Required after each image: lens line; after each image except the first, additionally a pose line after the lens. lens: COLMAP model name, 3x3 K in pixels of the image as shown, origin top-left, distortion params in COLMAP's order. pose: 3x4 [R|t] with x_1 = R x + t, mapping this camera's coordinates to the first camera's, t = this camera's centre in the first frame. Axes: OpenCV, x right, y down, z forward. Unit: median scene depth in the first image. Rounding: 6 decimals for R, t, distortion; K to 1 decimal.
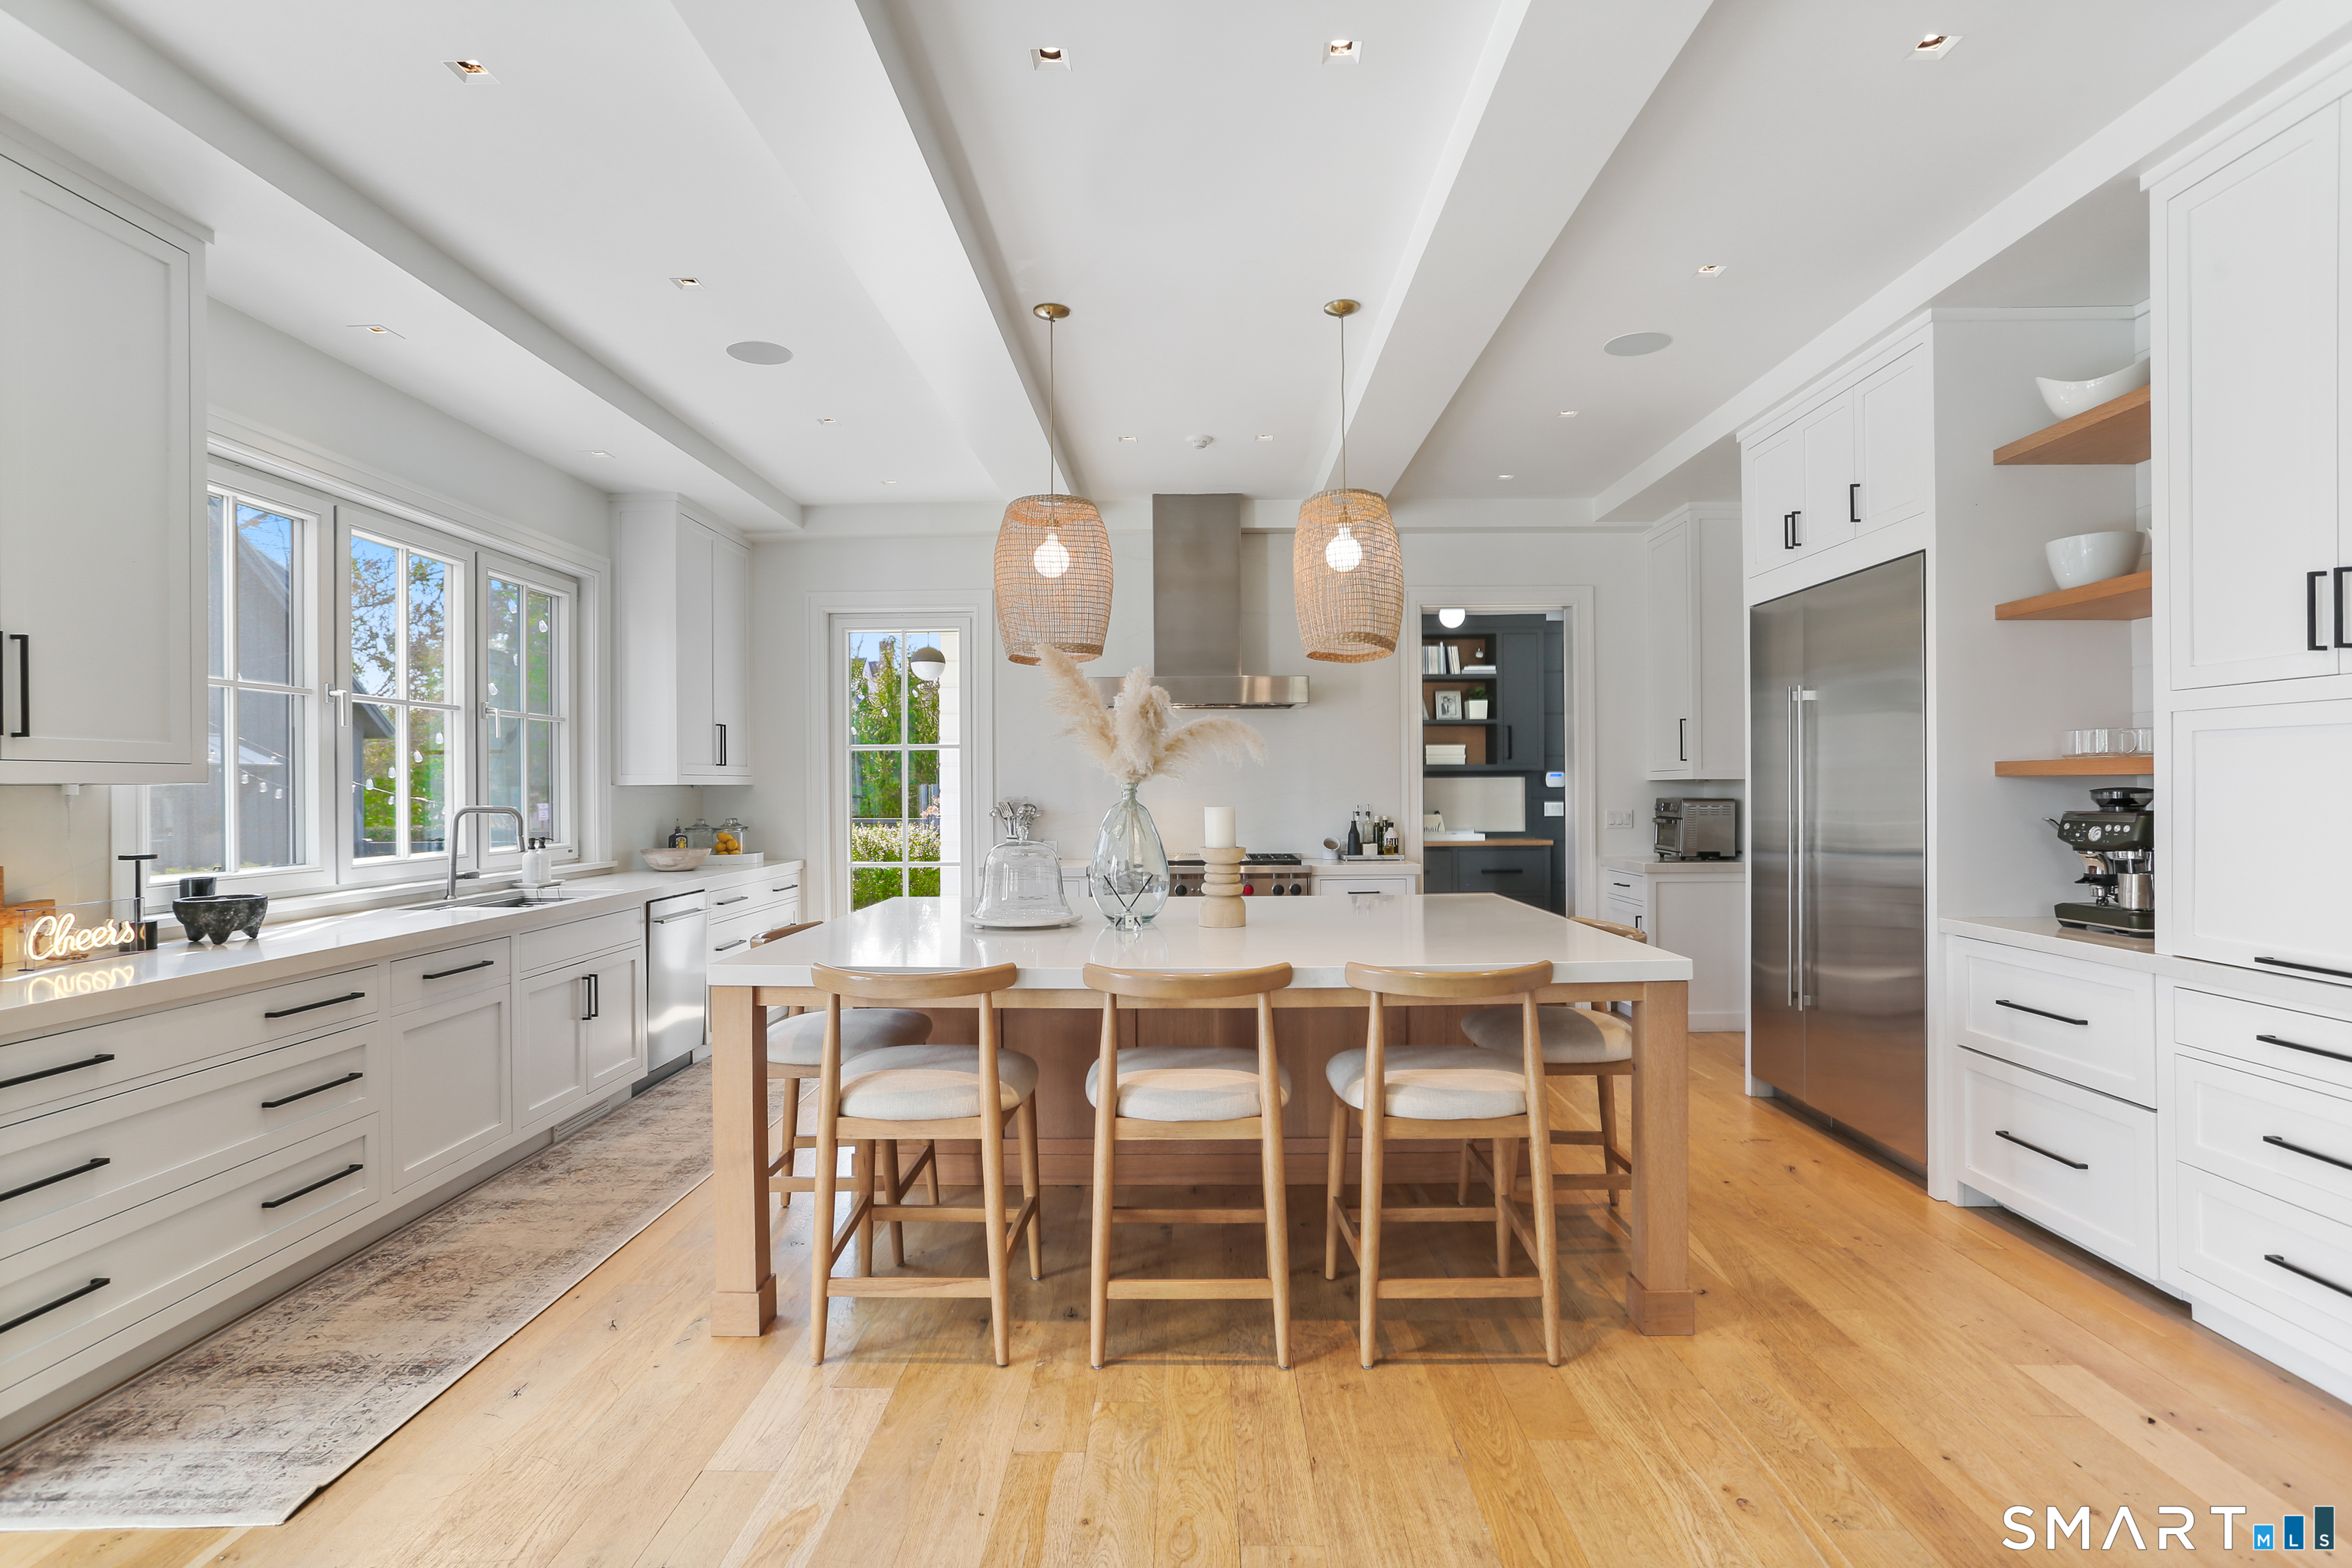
lens RADIAL K [[1151.7, 0, 1183.0], [0, 1151.7, 788.0], [0, 0, 1]] dist [-0.040038, 0.022356]
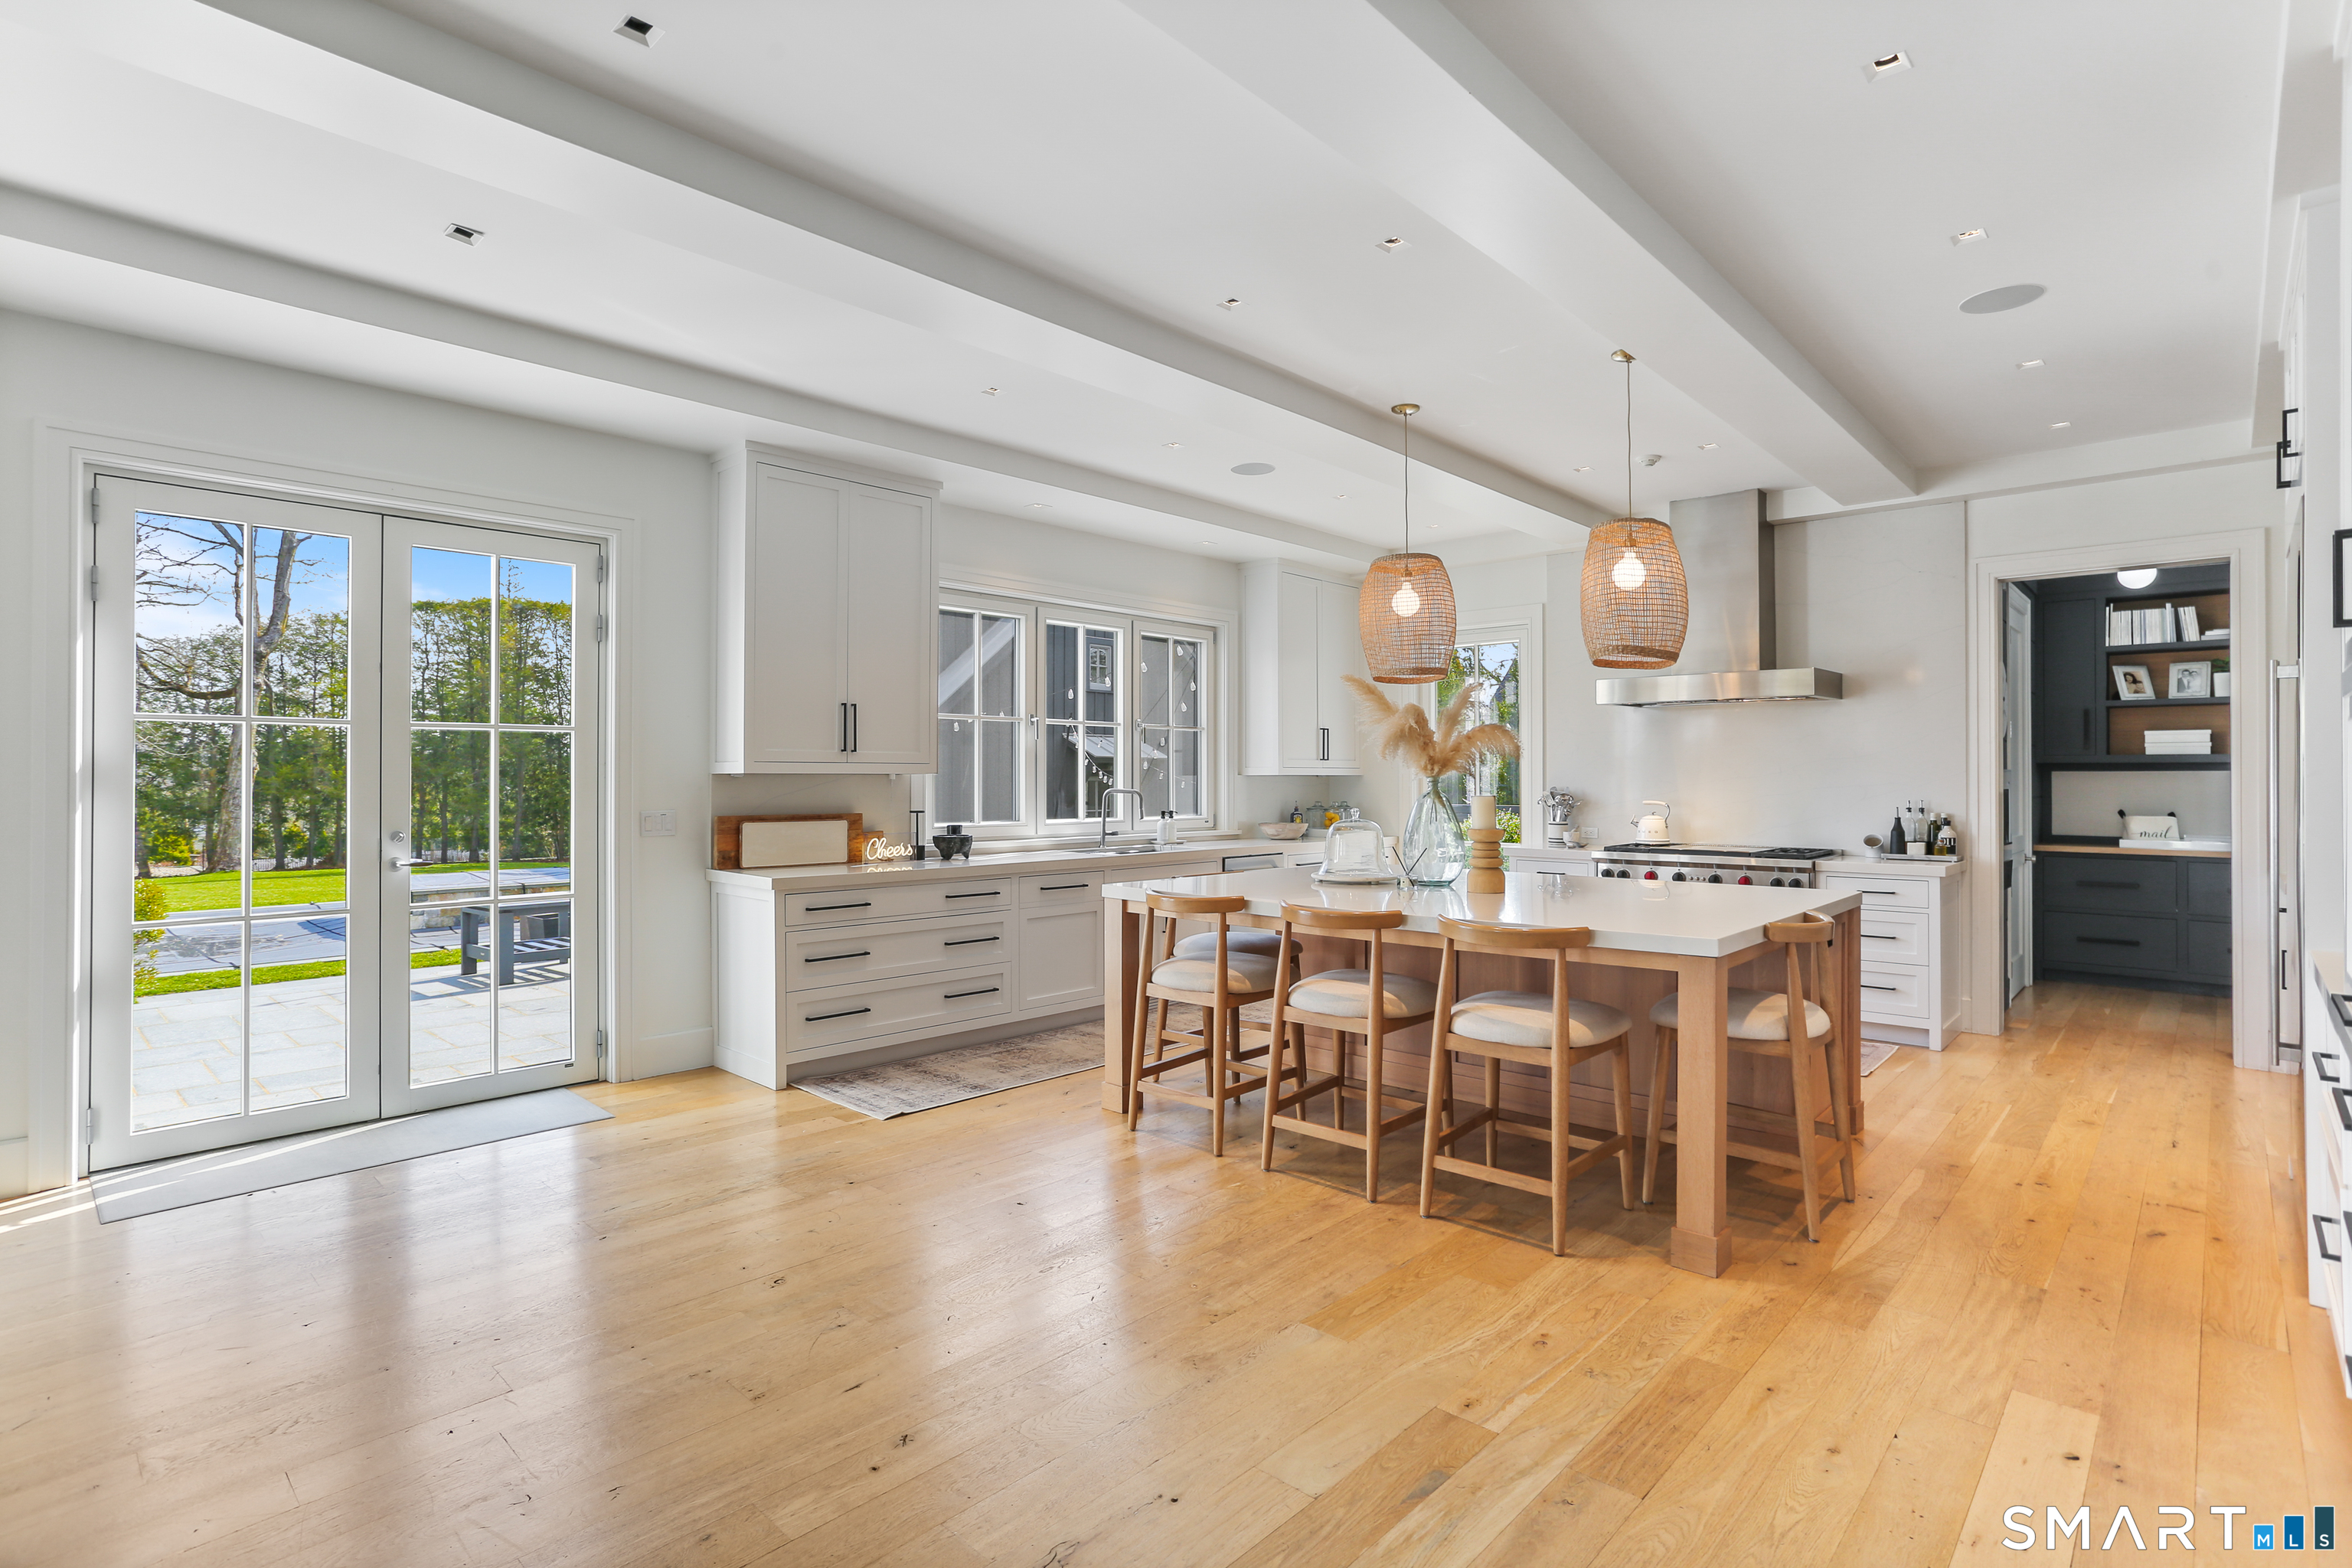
lens RADIAL K [[1151.7, 0, 1179.2], [0, 1151.7, 772.8], [0, 0, 1]] dist [-0.040038, 0.022356]
pose [[0.741110, 0.003790, -0.671373, 0.601432], [-0.006089, 0.999981, -0.001076, -0.005220], [0.671356, 0.004885, 0.741119, -0.130909]]
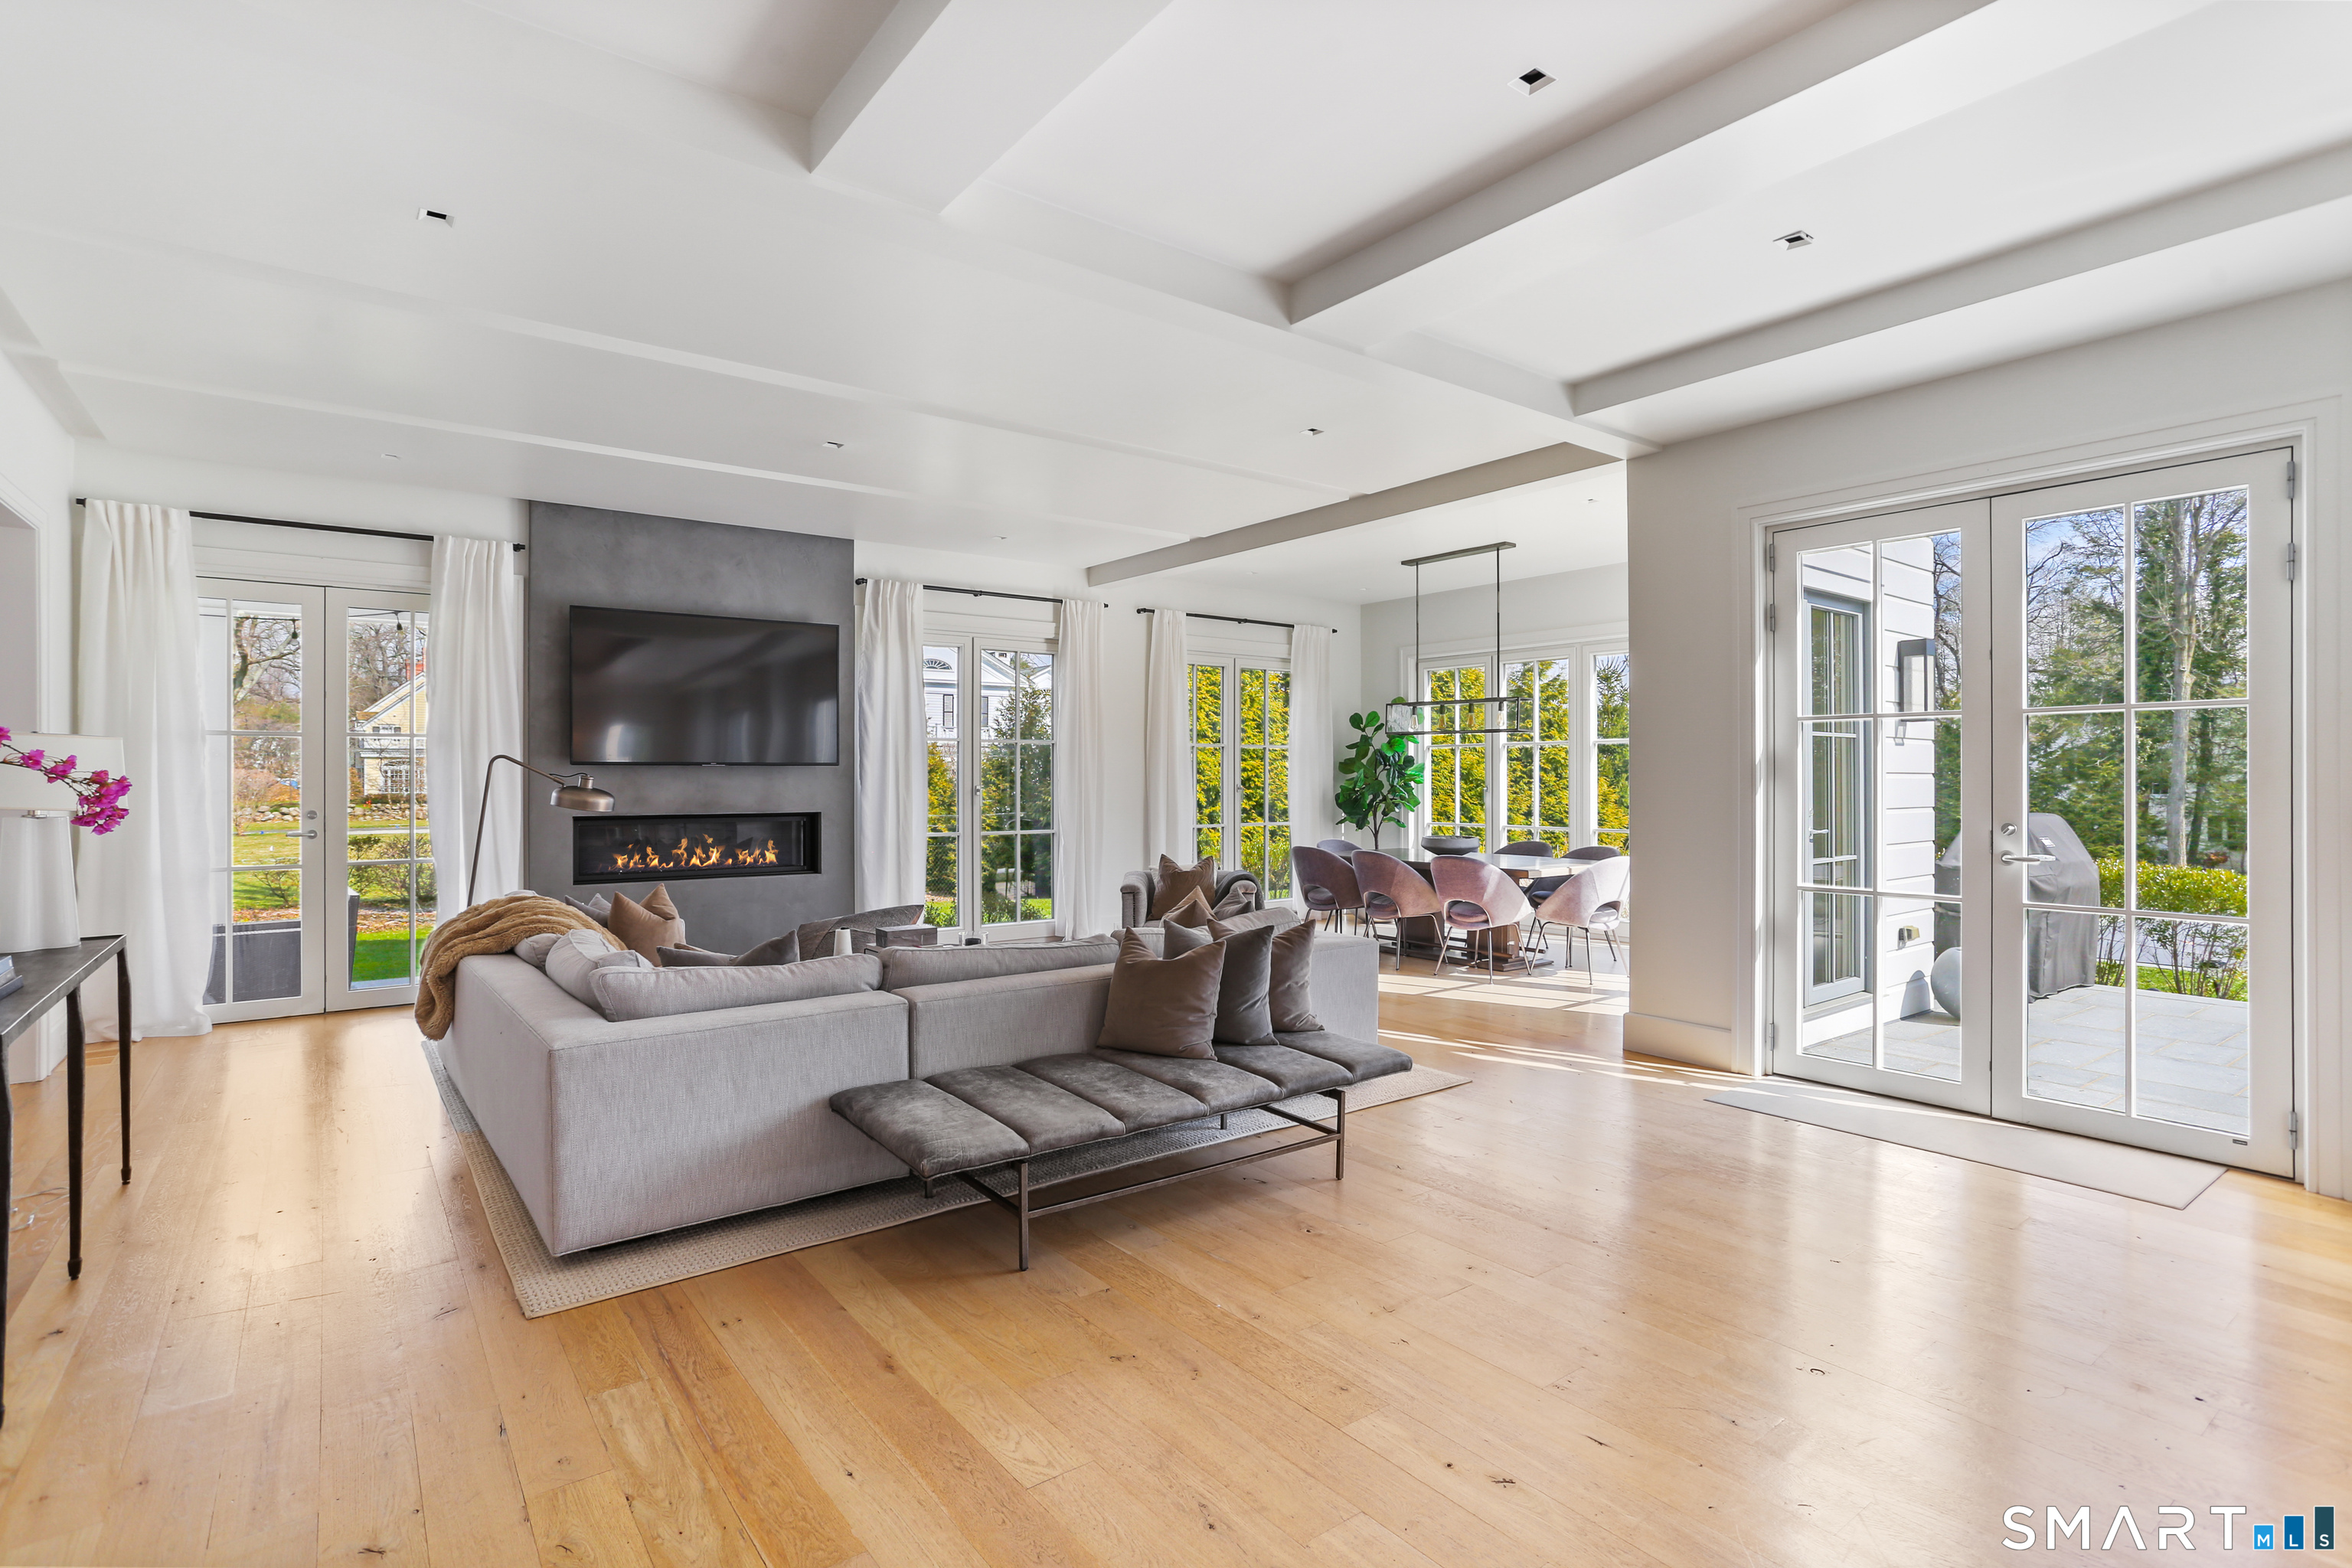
lens RADIAL K [[1151.7, 0, 1176.0], [0, 1151.7, 783.5], [0, 0, 1]] dist [-0.040038, 0.022356]
pose [[-0.794381, 0.011347, -0.607314, 0.546540], [0.006496, 0.999927, 0.010186, 0.003006], [0.607385, 0.004147, -0.794396, 0.615679]]
